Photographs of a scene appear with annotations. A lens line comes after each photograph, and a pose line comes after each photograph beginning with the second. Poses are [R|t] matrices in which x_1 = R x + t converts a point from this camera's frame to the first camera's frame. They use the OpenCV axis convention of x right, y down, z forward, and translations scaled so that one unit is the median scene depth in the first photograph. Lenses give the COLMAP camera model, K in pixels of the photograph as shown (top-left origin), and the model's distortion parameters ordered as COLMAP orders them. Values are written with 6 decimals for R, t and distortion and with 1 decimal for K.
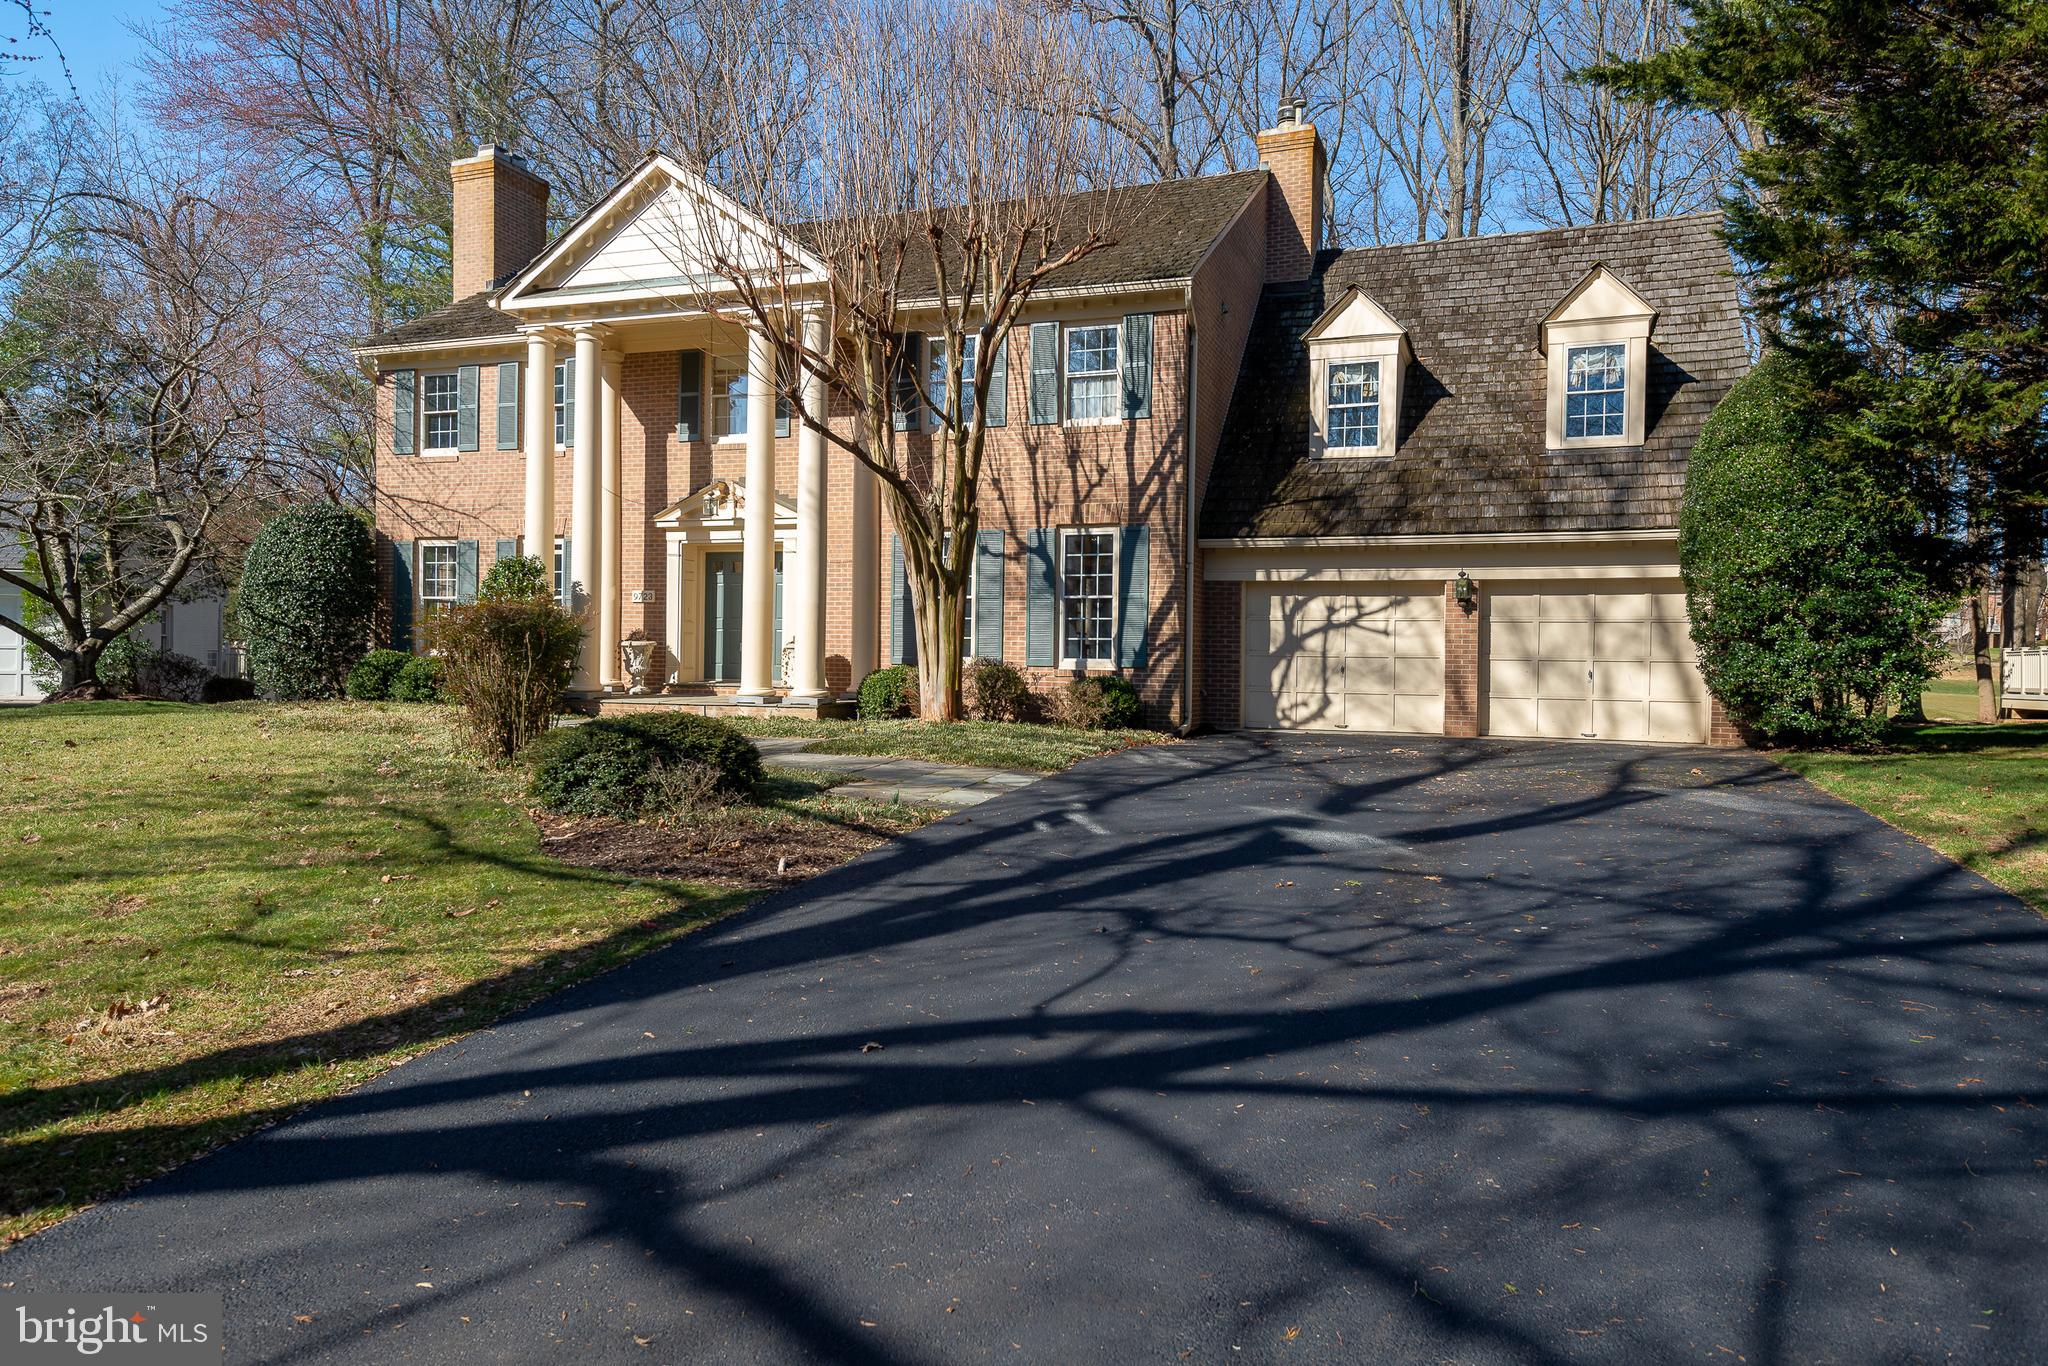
lens RADIAL K [[1276.1, 0, 1024.0], [0, 1276.1, 683.0], [0, 0, 1]] dist [0.035998, -0.001400]
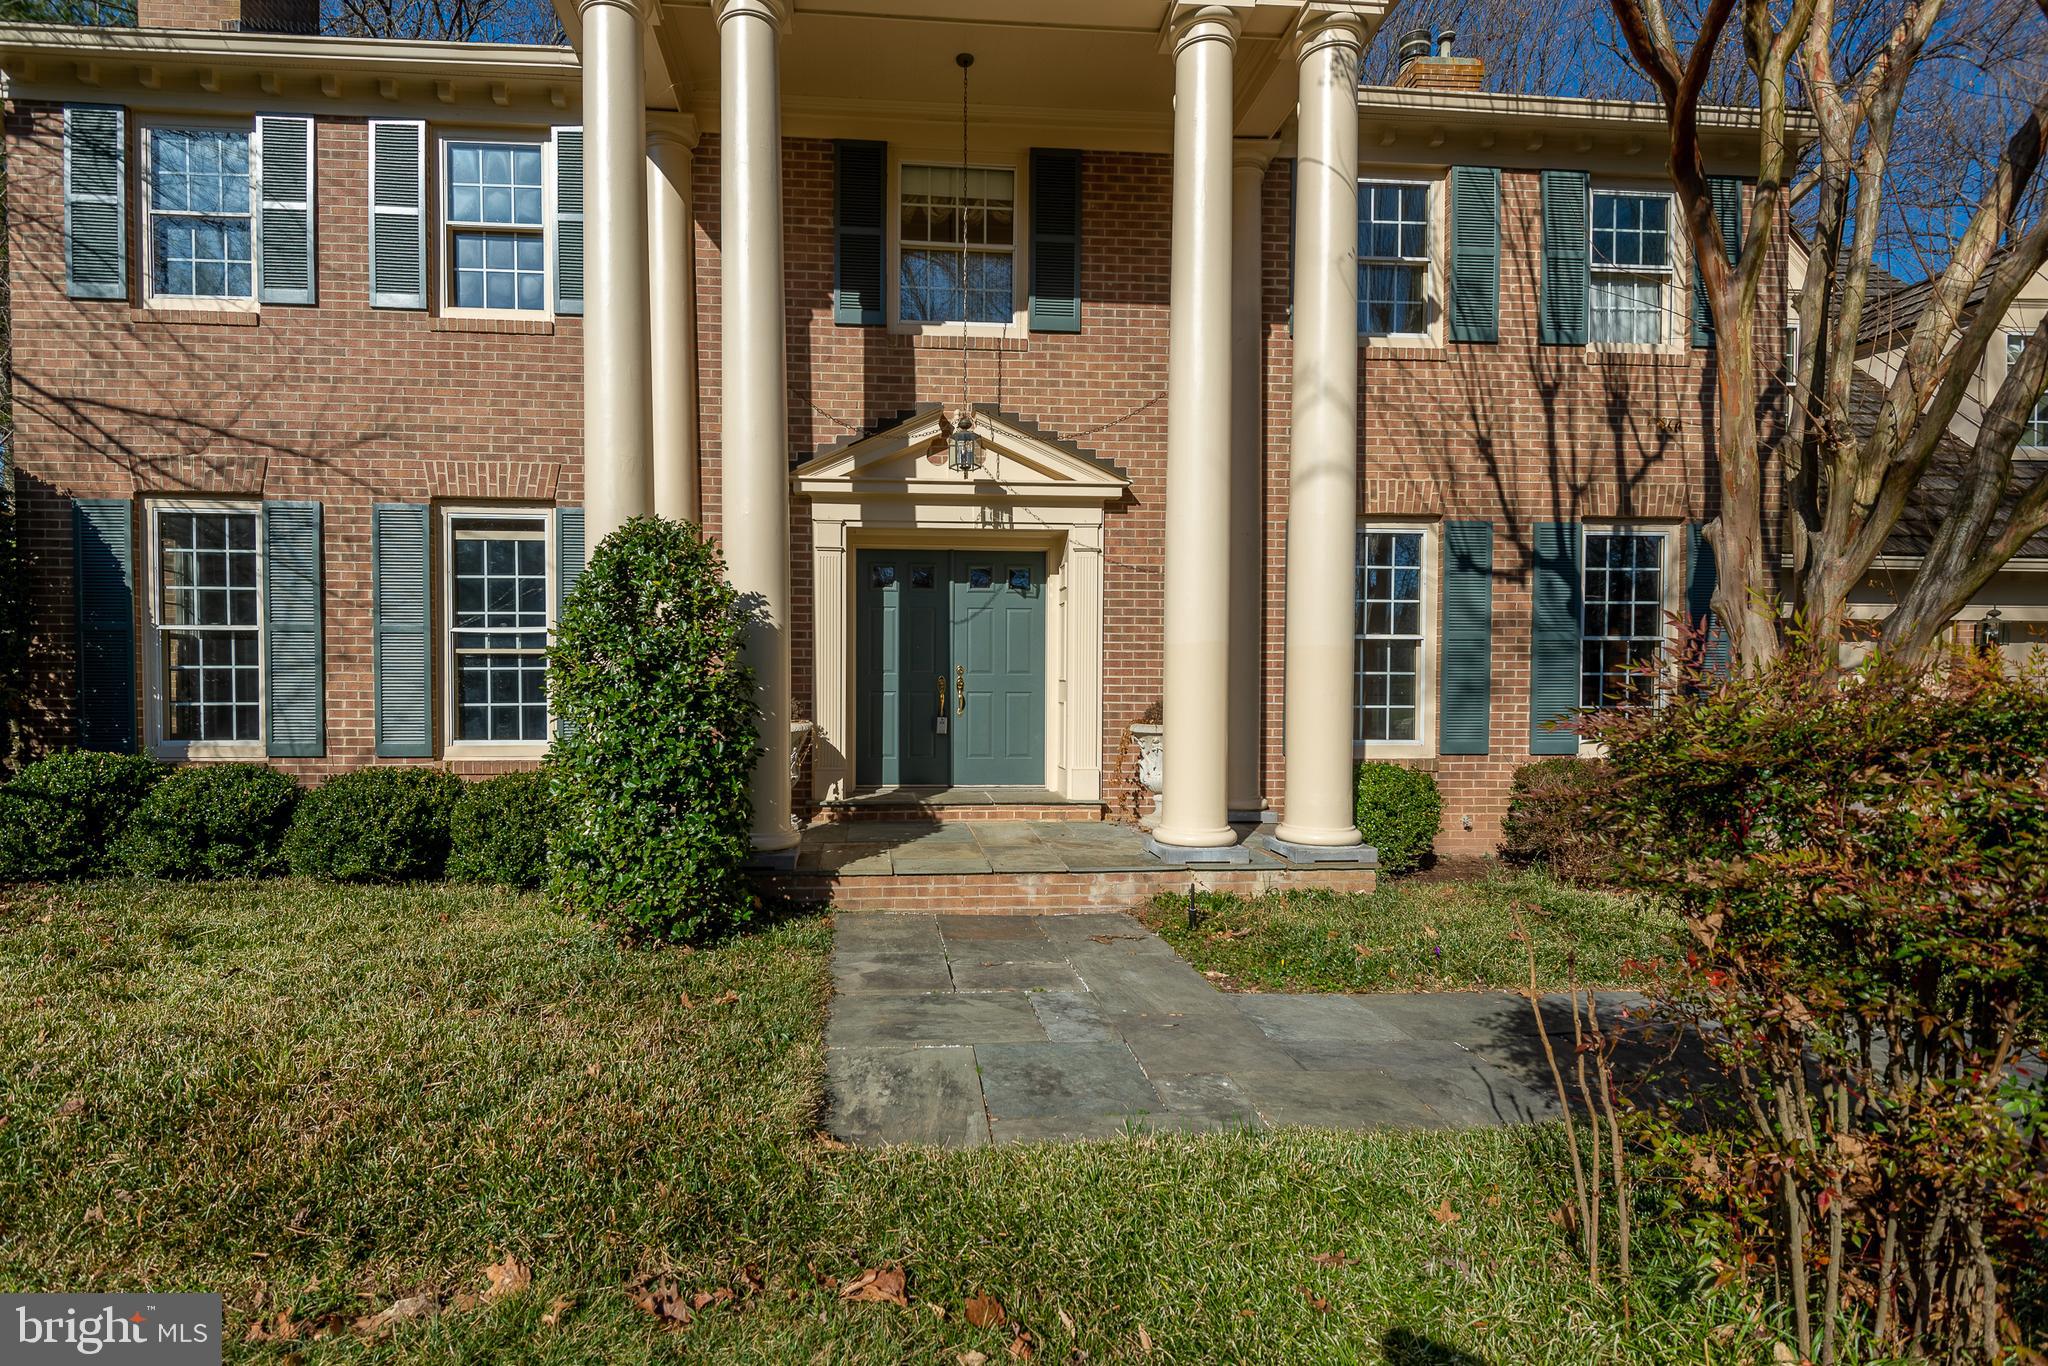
lens RADIAL K [[984.5, 0, 954.8], [0, 984.5, 719.1], [0, 0, 1]] dist [0.033335, -0.024778]
pose [[0.912200, -0.024150, 0.409034, -0.424922], [0.018970, 0.999680, 0.016717, -0.041563], [-0.409307, -0.007490, 0.912366, 0.678070]]
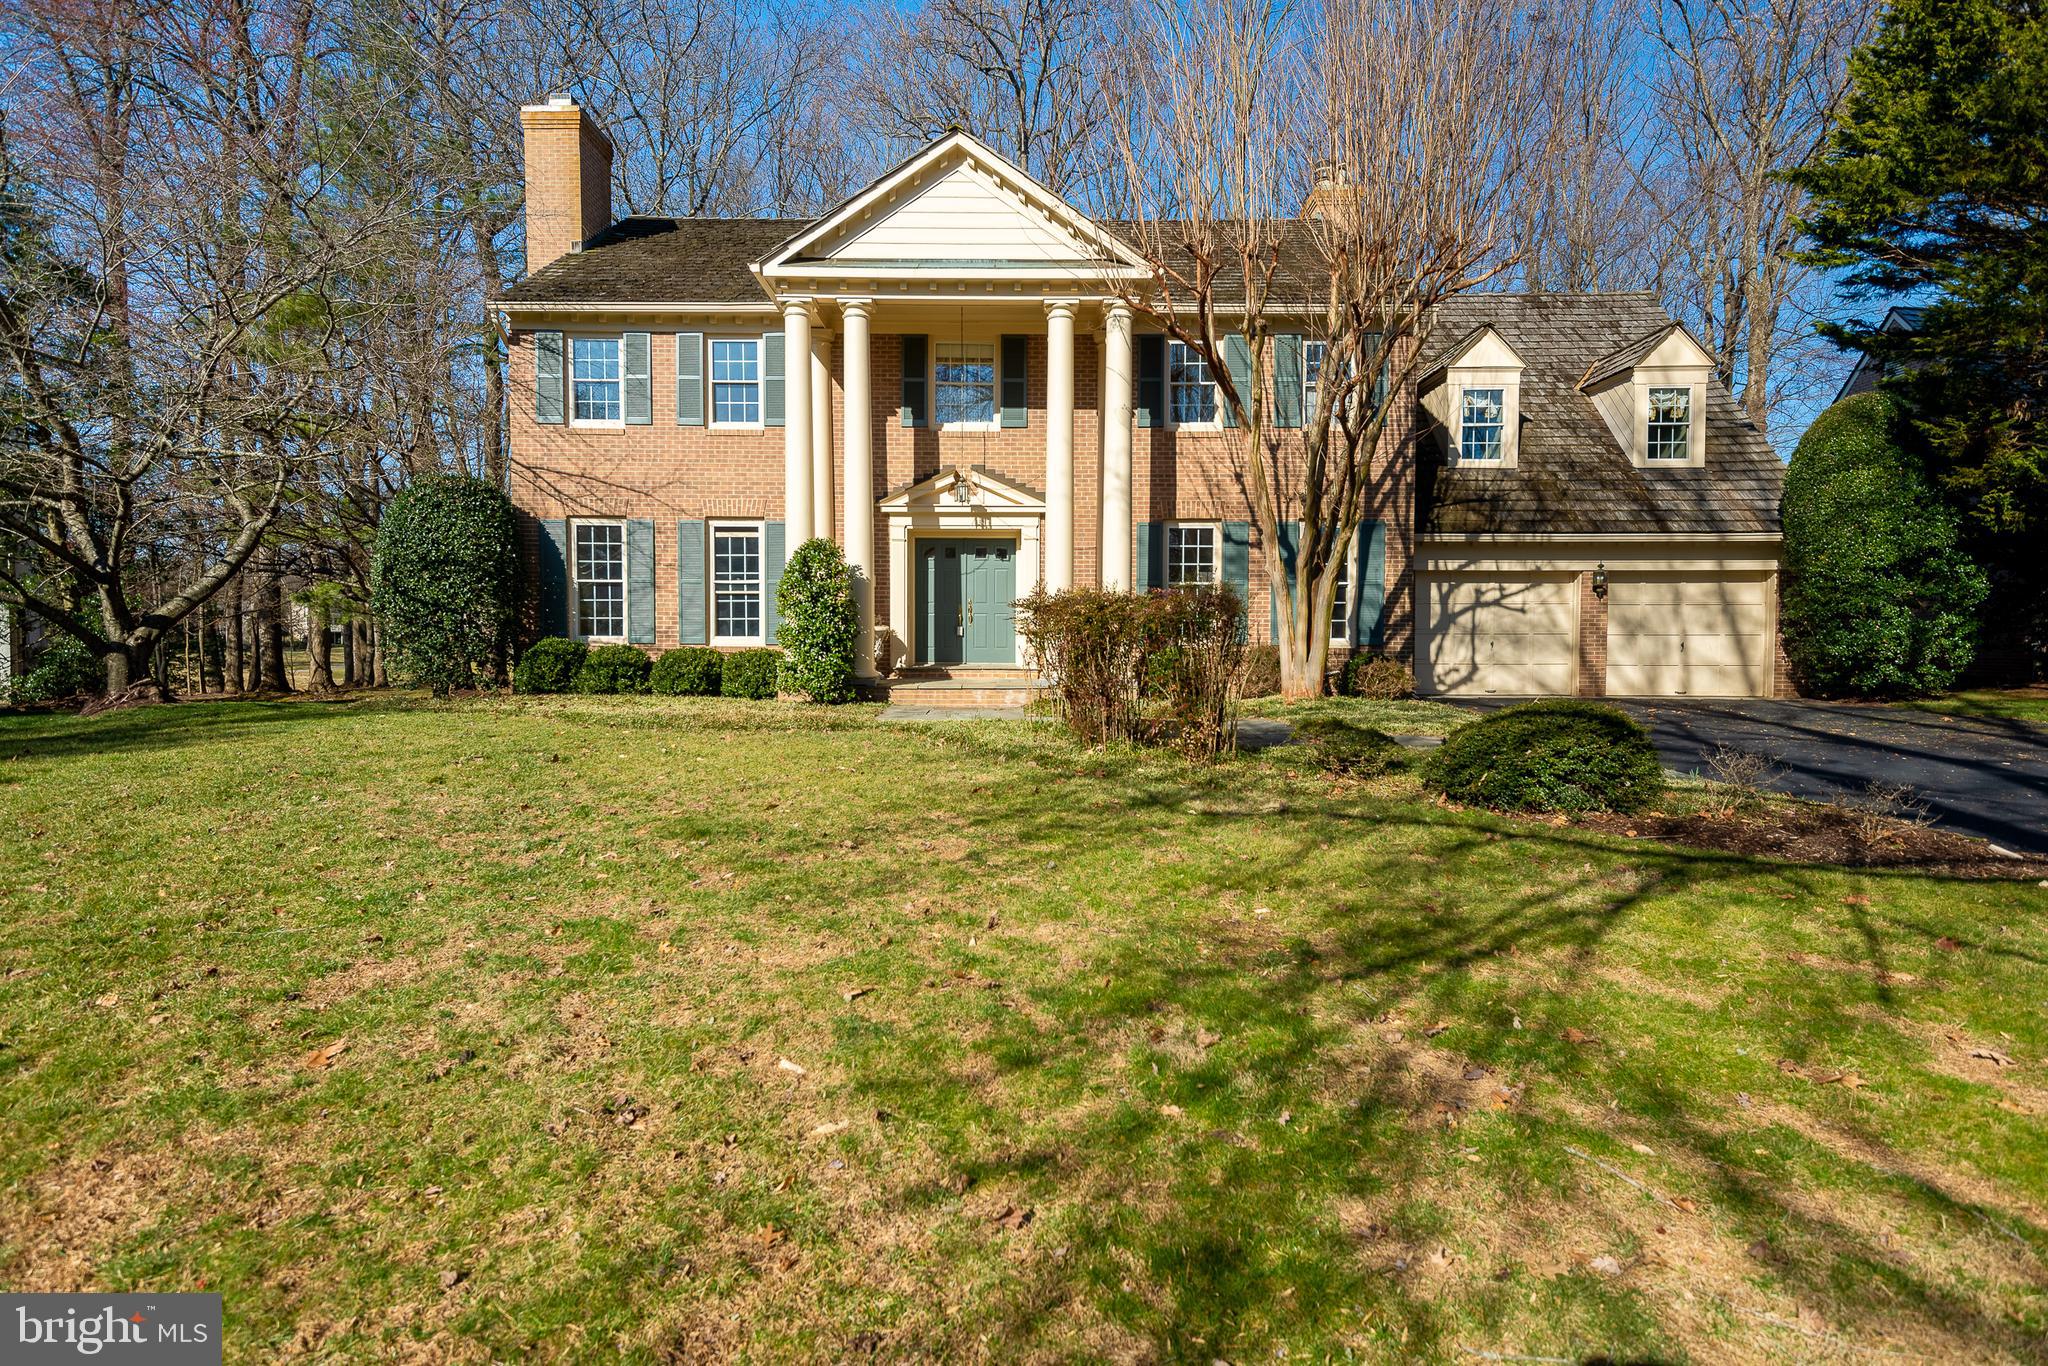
lens RADIAL K [[1064.0, 0, 1024.0], [0, 1064.0, 683.0], [0, 0, 1]] dist [0.055345, -0.026570]
pose [[0.940800, -0.026804, 0.337901, -0.509188], [0.018612, 0.999450, 0.027459, -0.009443], [-0.338451, -0.019544, 0.940781, 0.191300]]
